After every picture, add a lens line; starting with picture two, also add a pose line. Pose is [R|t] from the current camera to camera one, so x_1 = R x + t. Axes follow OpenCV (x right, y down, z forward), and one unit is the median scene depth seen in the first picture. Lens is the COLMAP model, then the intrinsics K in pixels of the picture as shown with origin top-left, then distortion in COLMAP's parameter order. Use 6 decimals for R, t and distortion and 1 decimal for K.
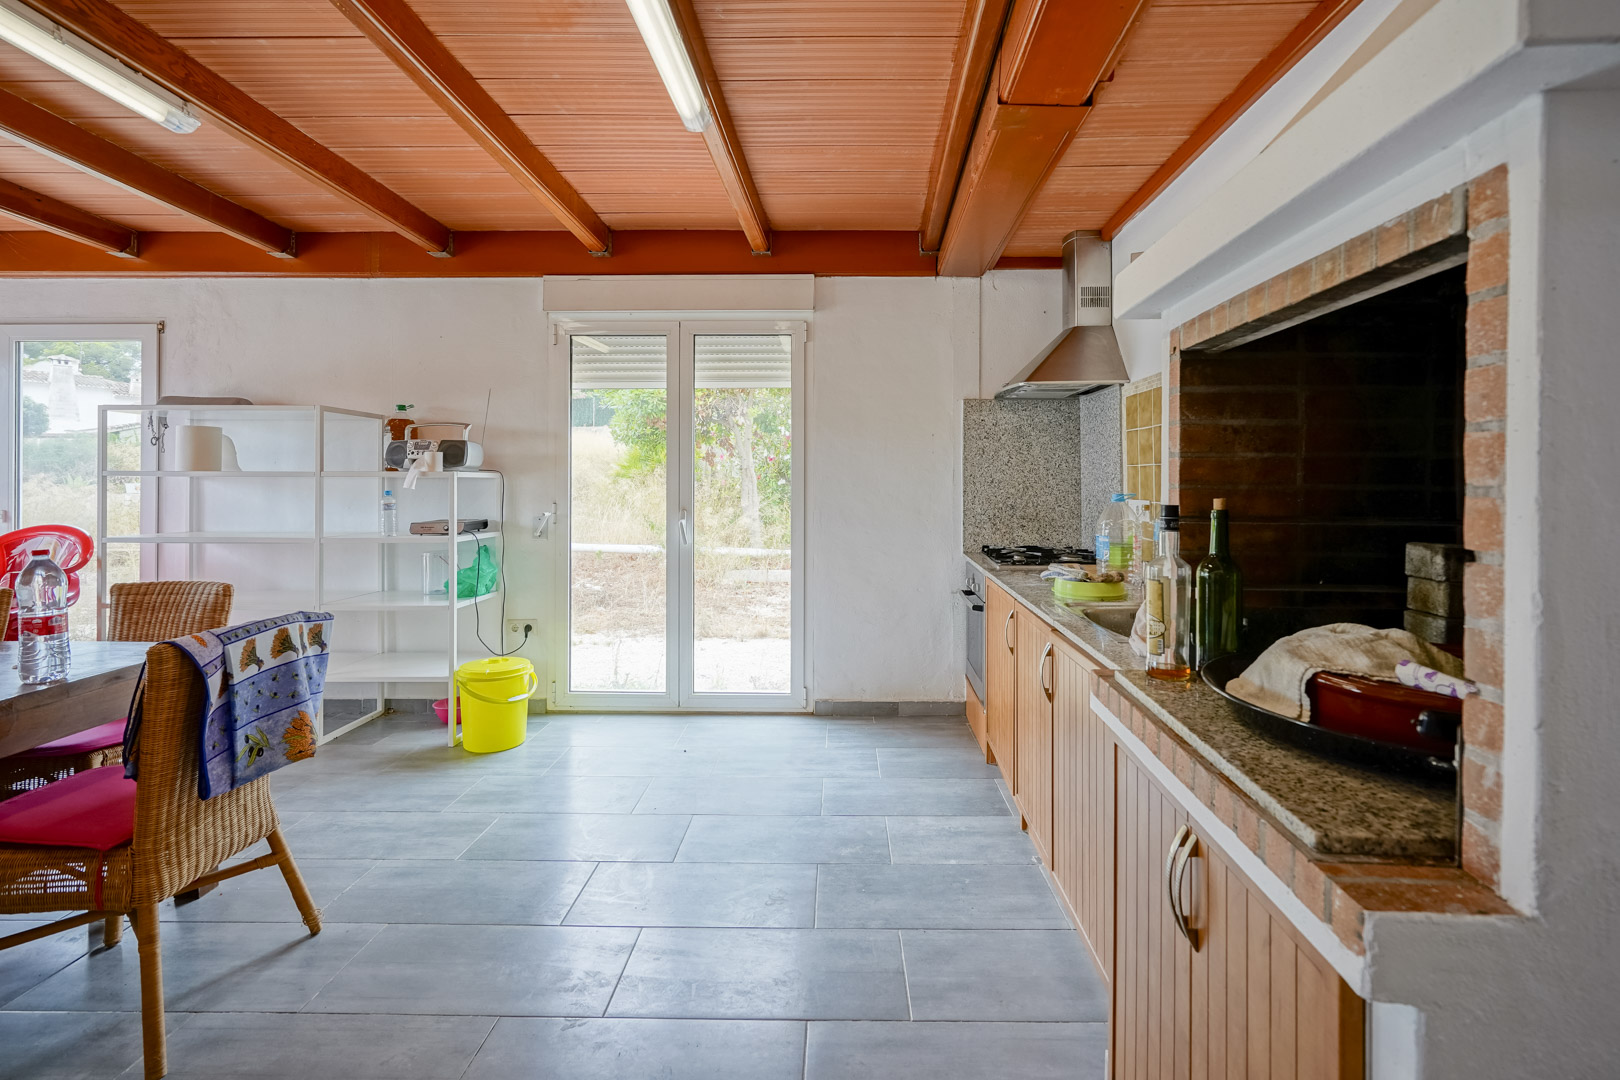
lens RADIAL K [[743.9, 0, 836.3], [0, 743.9, 477.7], [0, 0, 1]] dist [-0.003112, 0.002984]
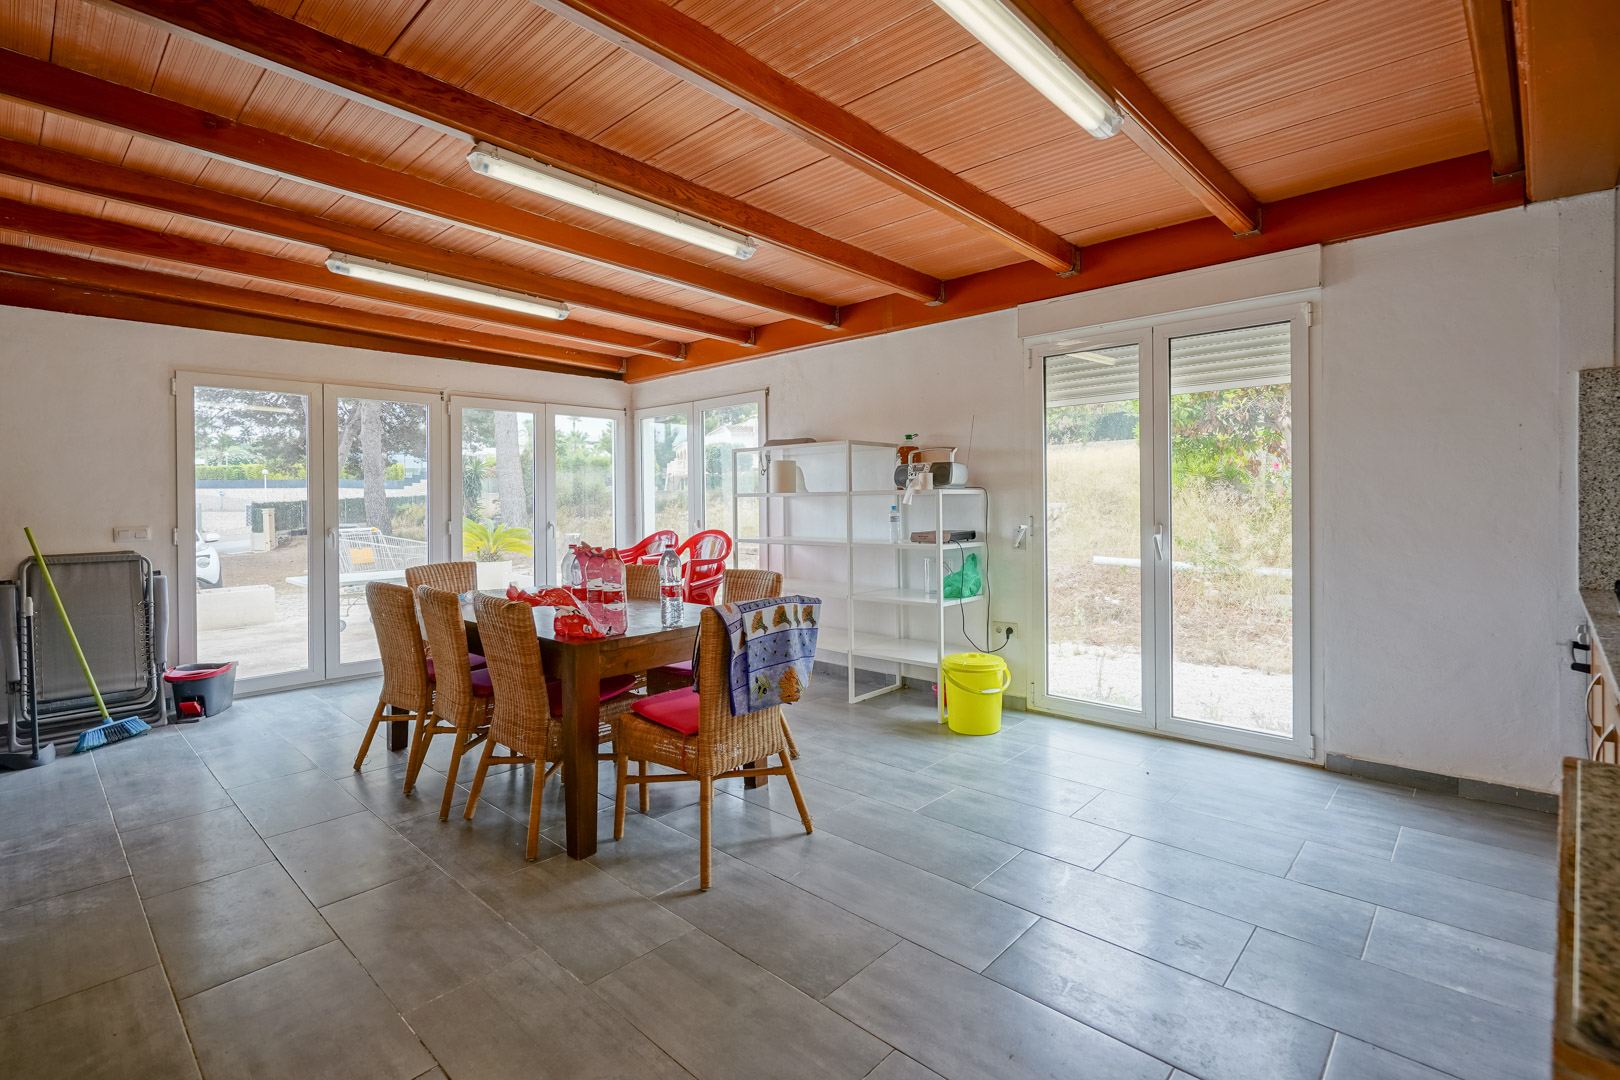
lens RADIAL K [[743.9, 0, 835.8], [0, 743.9, 503.6], [0, 0, 1]] dist [-0.003112, 0.002984]
pose [[0.754885, -0.008257, -0.655805, 0.122530], [0.019358, 0.999766, 0.009694, -0.000181], [0.655571, -0.020013, 0.754868, 0.010588]]
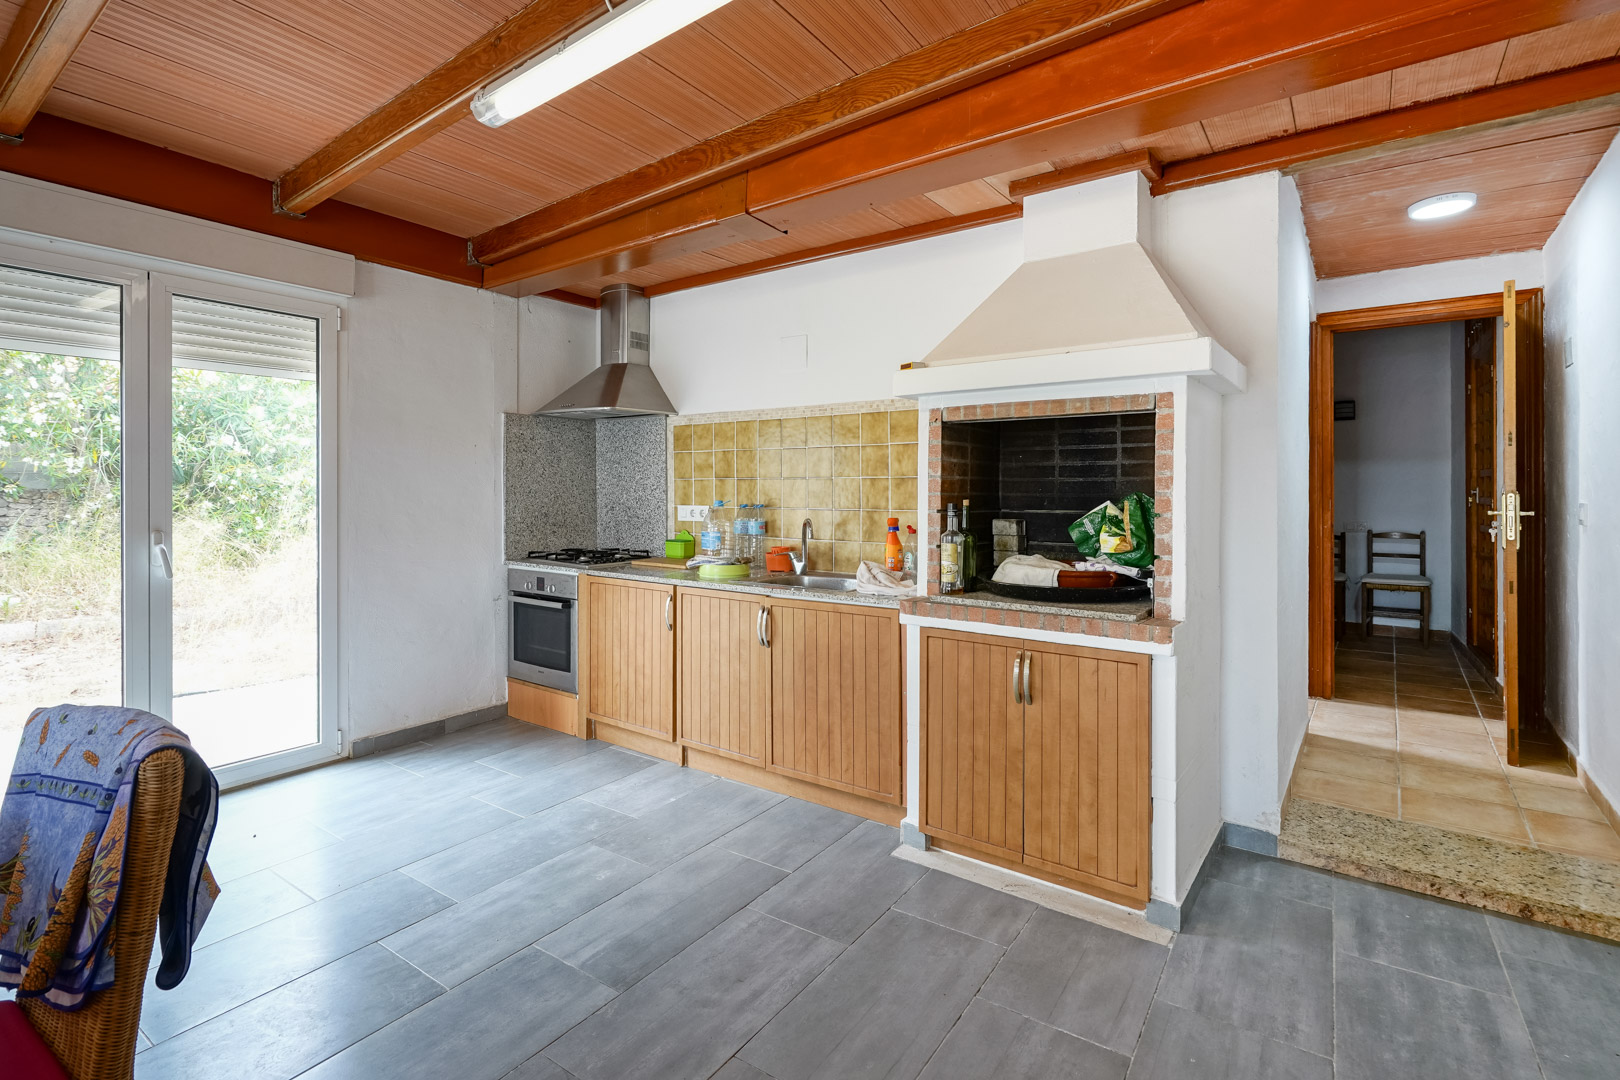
lens RADIAL K [[743.9, 0, 777.8], [0, 743.9, 491.0], [0, 0, 1]] dist [-0.003112, 0.002984]
pose [[0.586663, -0.001340, 0.809830, -0.513665], [-0.002281, 0.999992, 0.003307, -0.000284], [-0.809828, -0.003787, 0.586655, 0.093823]]
